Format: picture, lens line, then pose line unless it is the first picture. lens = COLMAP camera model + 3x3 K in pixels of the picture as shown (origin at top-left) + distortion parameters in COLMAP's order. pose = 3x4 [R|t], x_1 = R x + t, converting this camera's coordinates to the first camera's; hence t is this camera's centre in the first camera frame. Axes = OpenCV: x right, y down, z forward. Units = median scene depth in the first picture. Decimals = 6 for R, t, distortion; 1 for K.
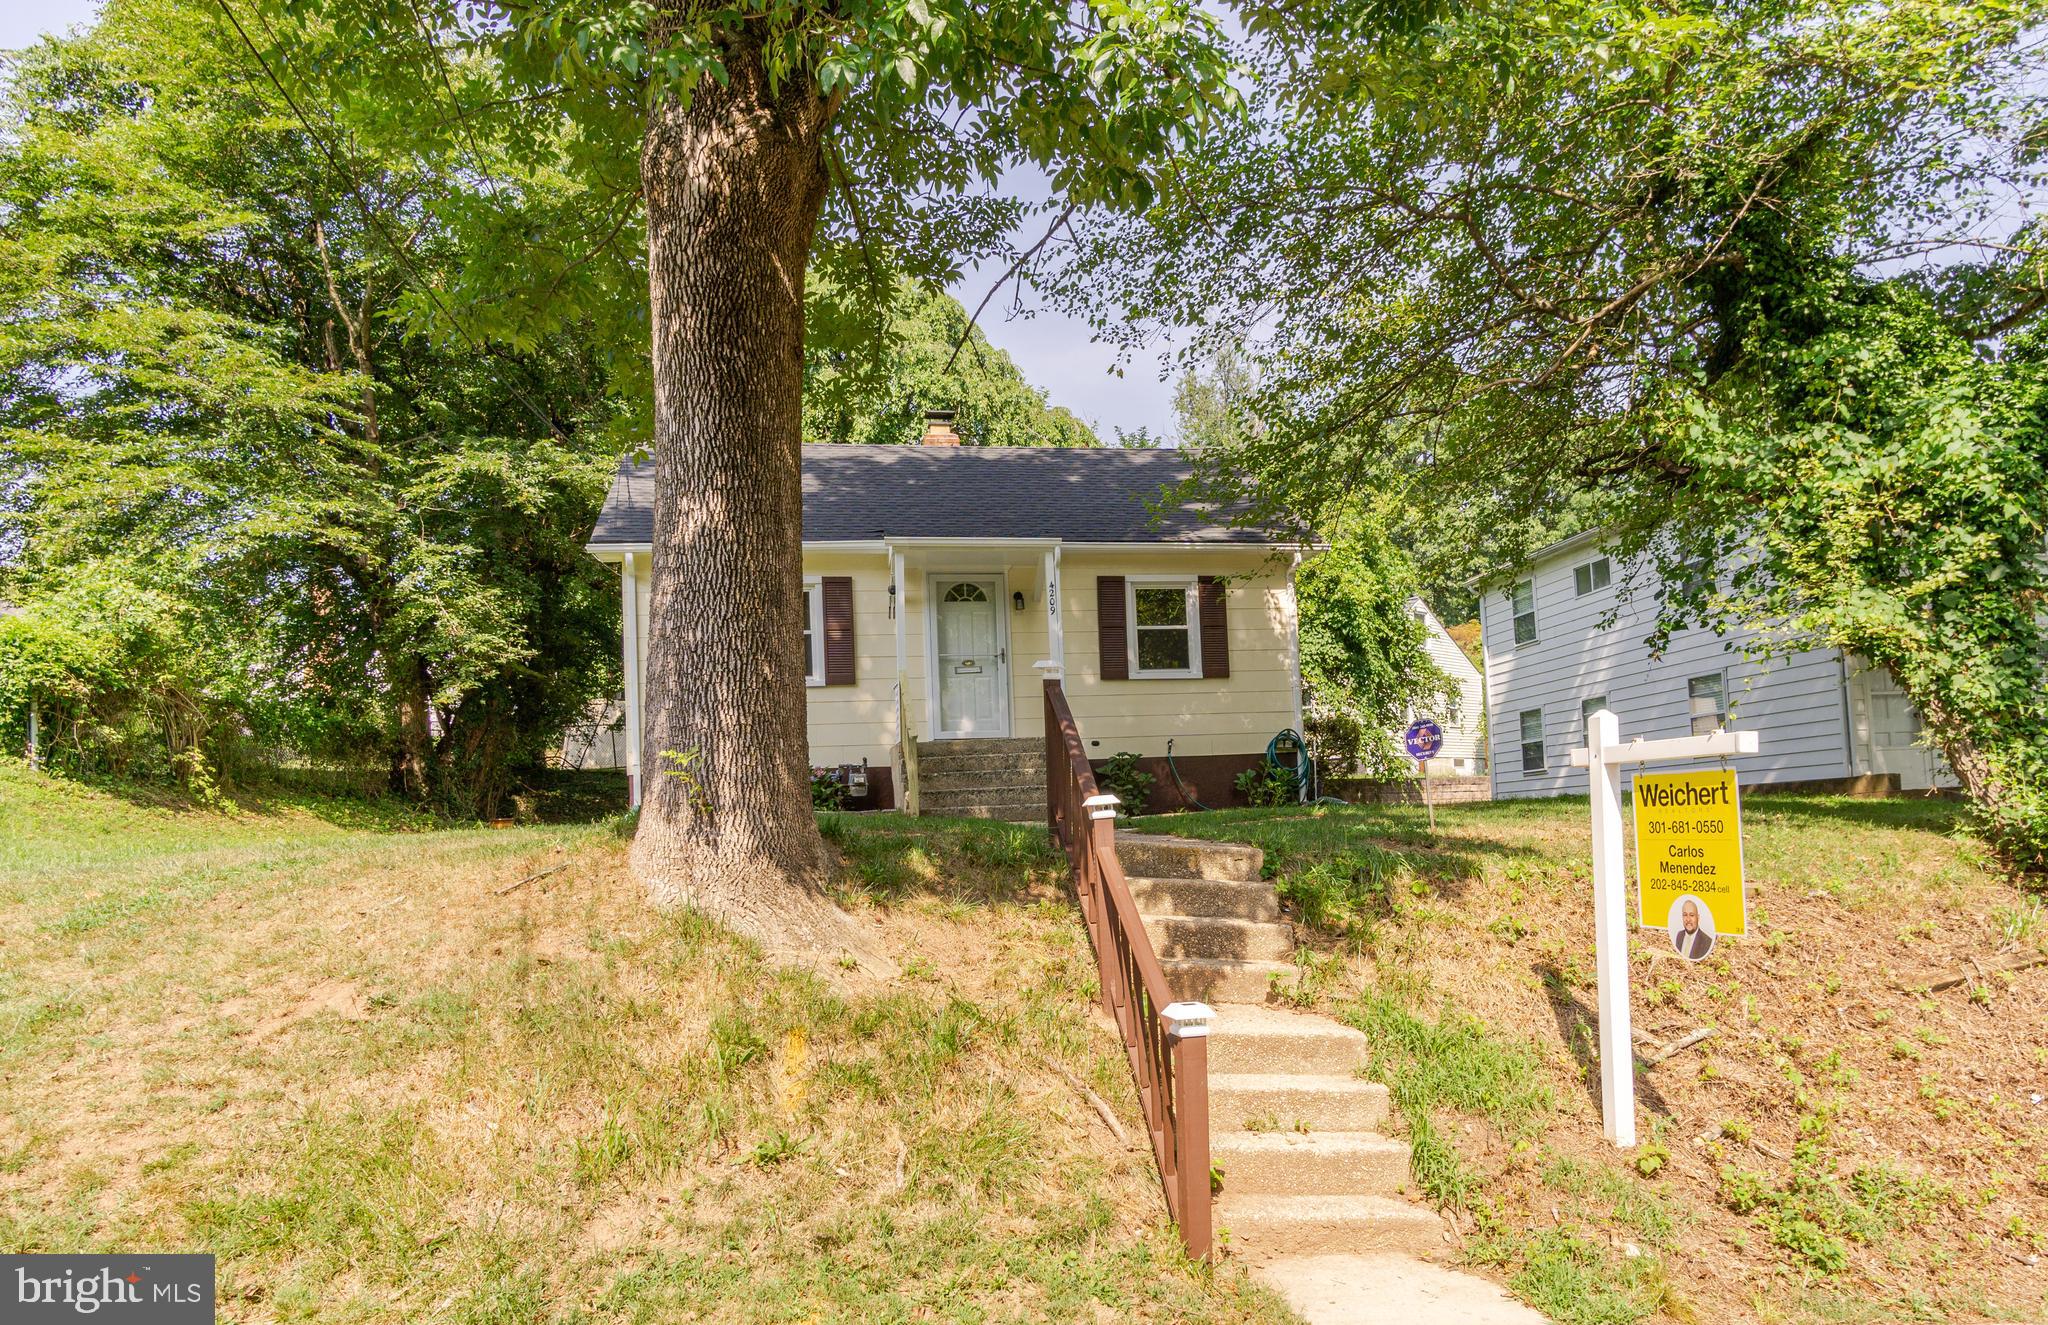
lens RADIAL K [[1318.8, 0, 1080.5], [0, 1318.8, 764.6], [0, 0, 1]] dist [0.004153, 0.000574]
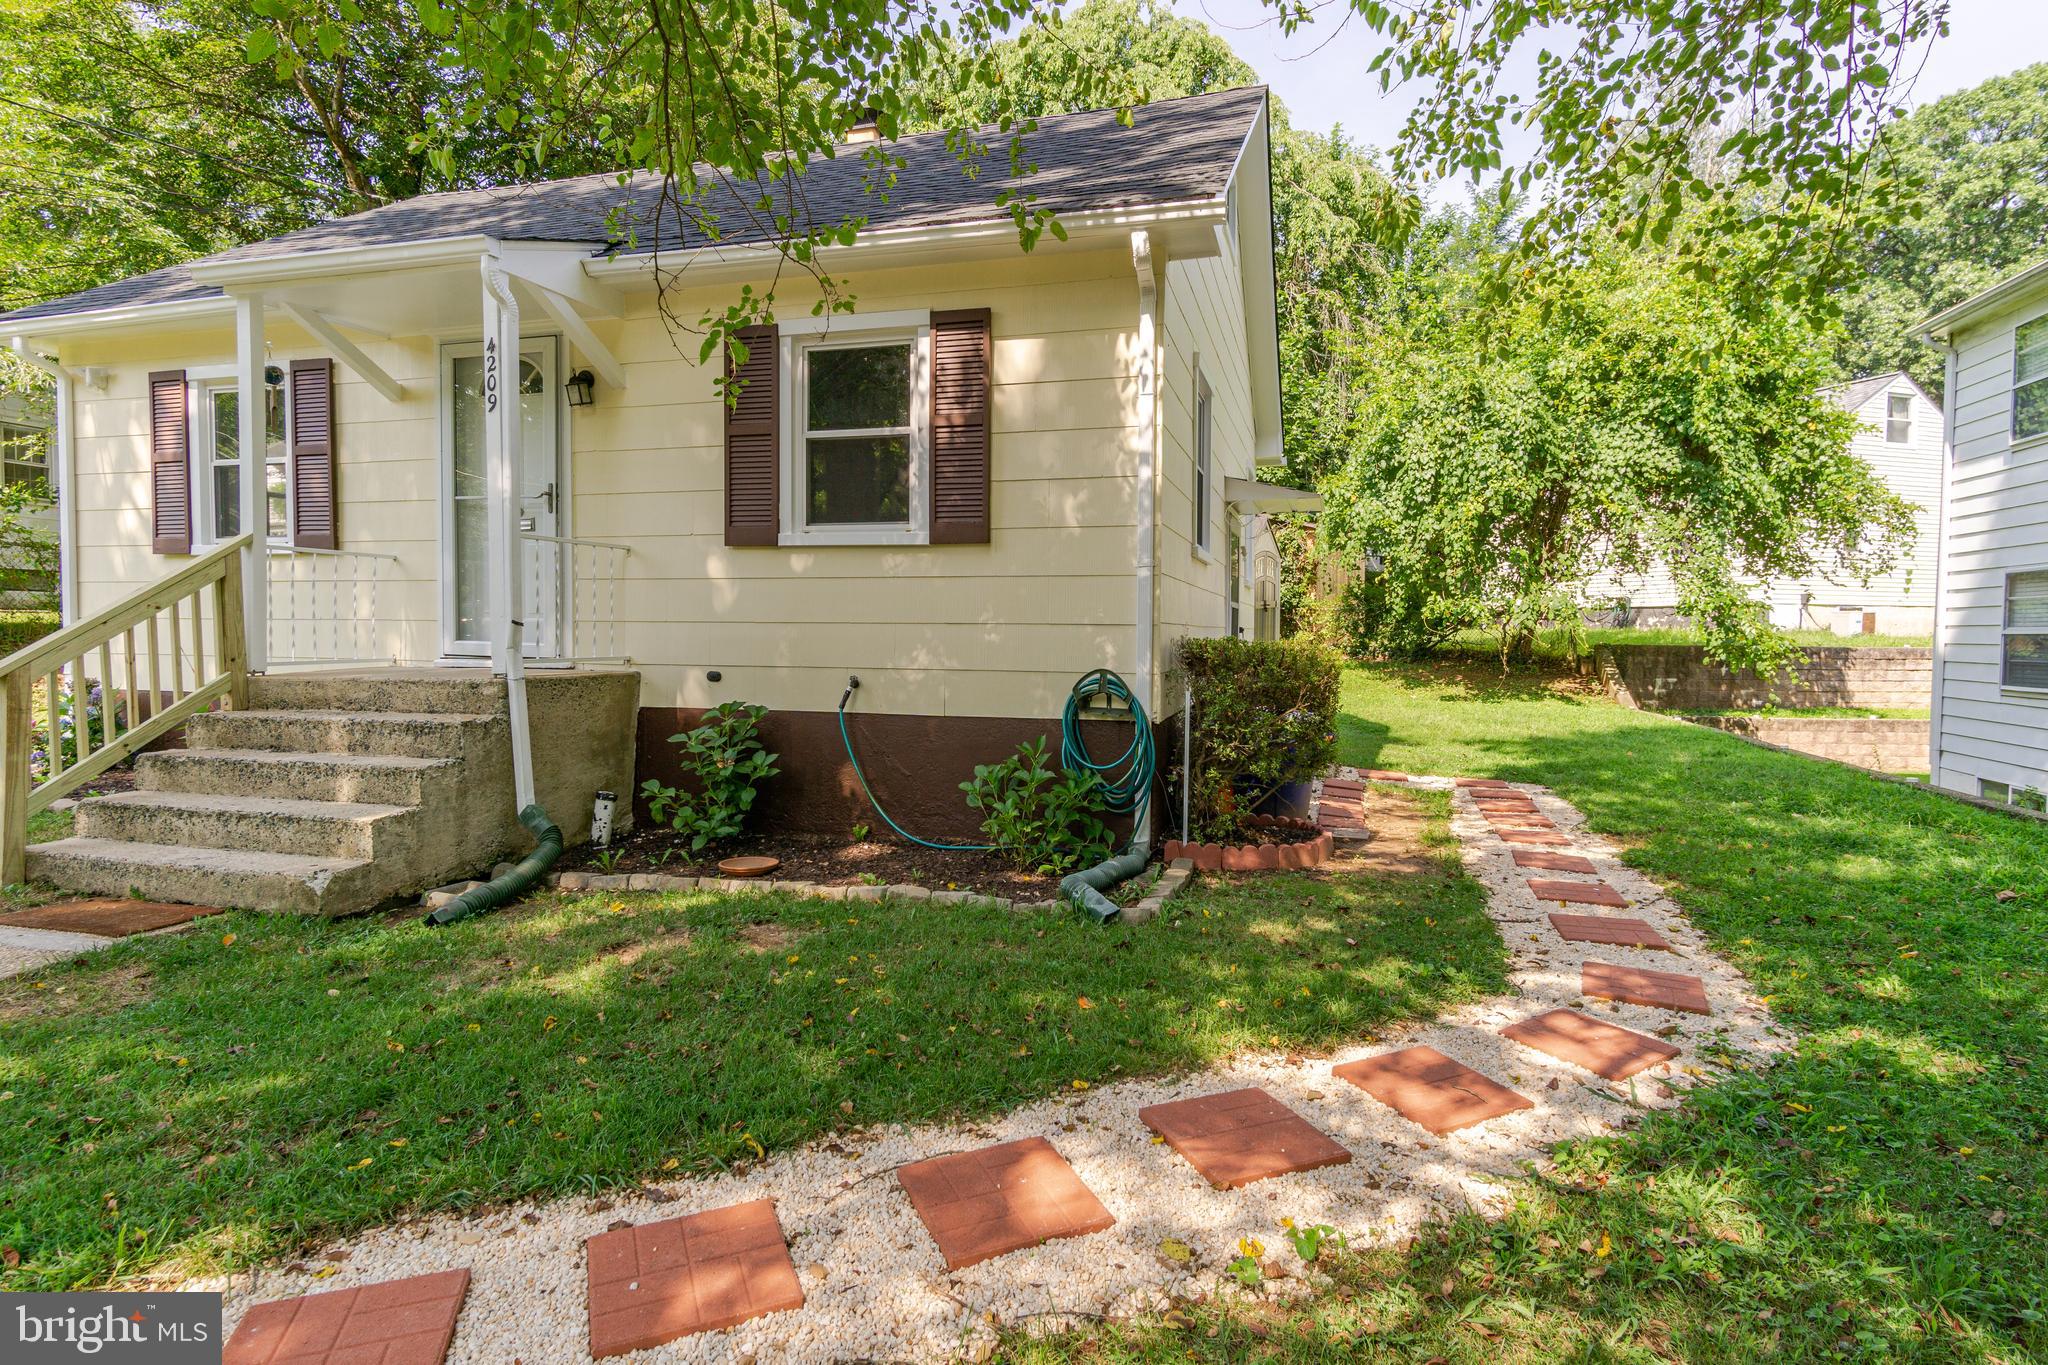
lens RADIAL K [[1075.1, 0, 1010.1], [0, 1075.1, 664.1], [0, 0, 1]] dist [0.008388, 0.000246]
pose [[0.884008, 0.067975, -0.462503, 0.289677], [-0.021021, 0.994151, 0.105933, -0.064446], [0.466999, -0.083924, 0.880266, 0.687050]]
